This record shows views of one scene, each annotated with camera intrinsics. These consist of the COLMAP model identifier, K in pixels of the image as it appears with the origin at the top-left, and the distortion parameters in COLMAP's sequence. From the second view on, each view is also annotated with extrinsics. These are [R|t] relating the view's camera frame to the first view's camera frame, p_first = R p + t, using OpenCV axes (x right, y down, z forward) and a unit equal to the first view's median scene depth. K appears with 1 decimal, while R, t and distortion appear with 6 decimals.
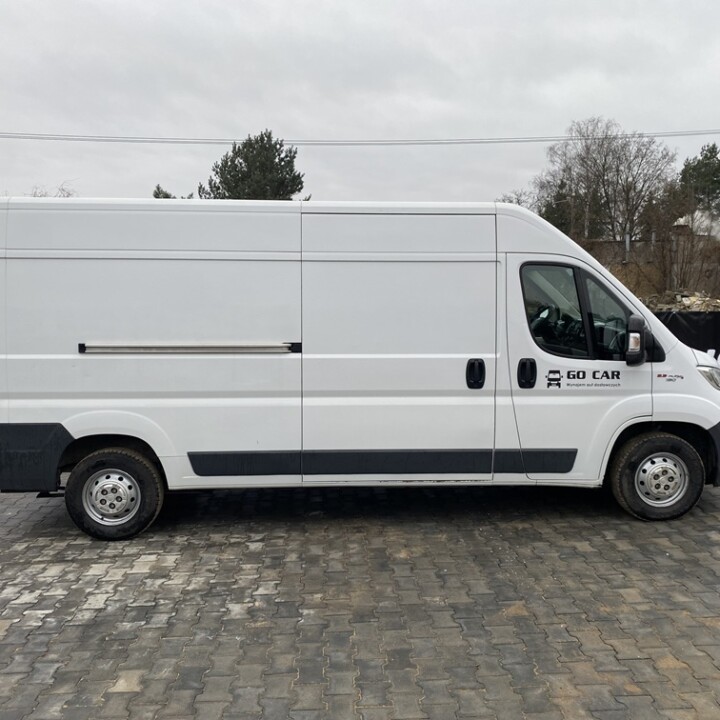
lens RADIAL K [[723.9, 0, 370.6], [0, 723.9, 358.6], [0, 0, 1]] dist [0.083672, -0.126962]
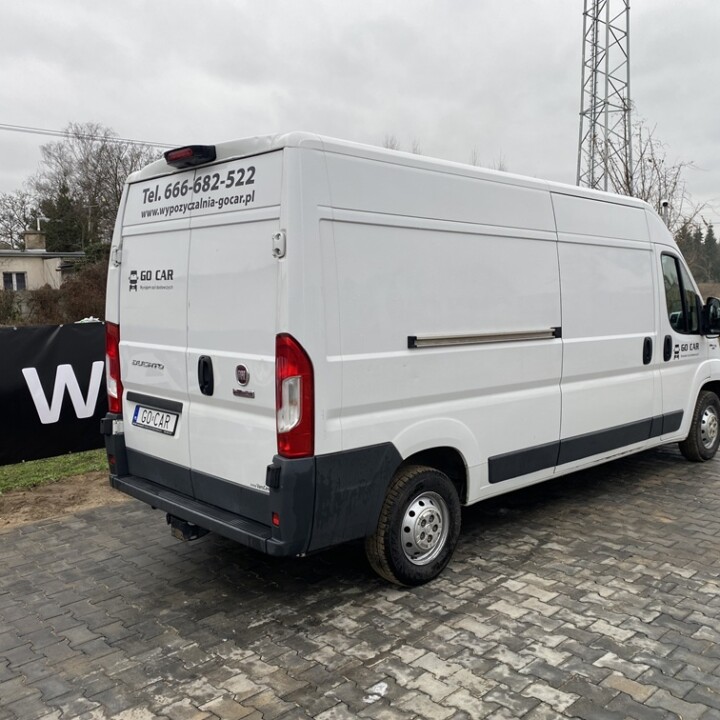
lens RADIAL K [[723.9, 0, 370.6], [0, 723.9, 358.6], [0, 0, 1]] dist [0.083672, -0.126962]
pose [[0.748172, -0.057501, 0.661008, -0.941732], [0.069049, 0.997576, 0.008625, -0.006162], [-0.659902, 0.039189, 0.750329, 0.452097]]
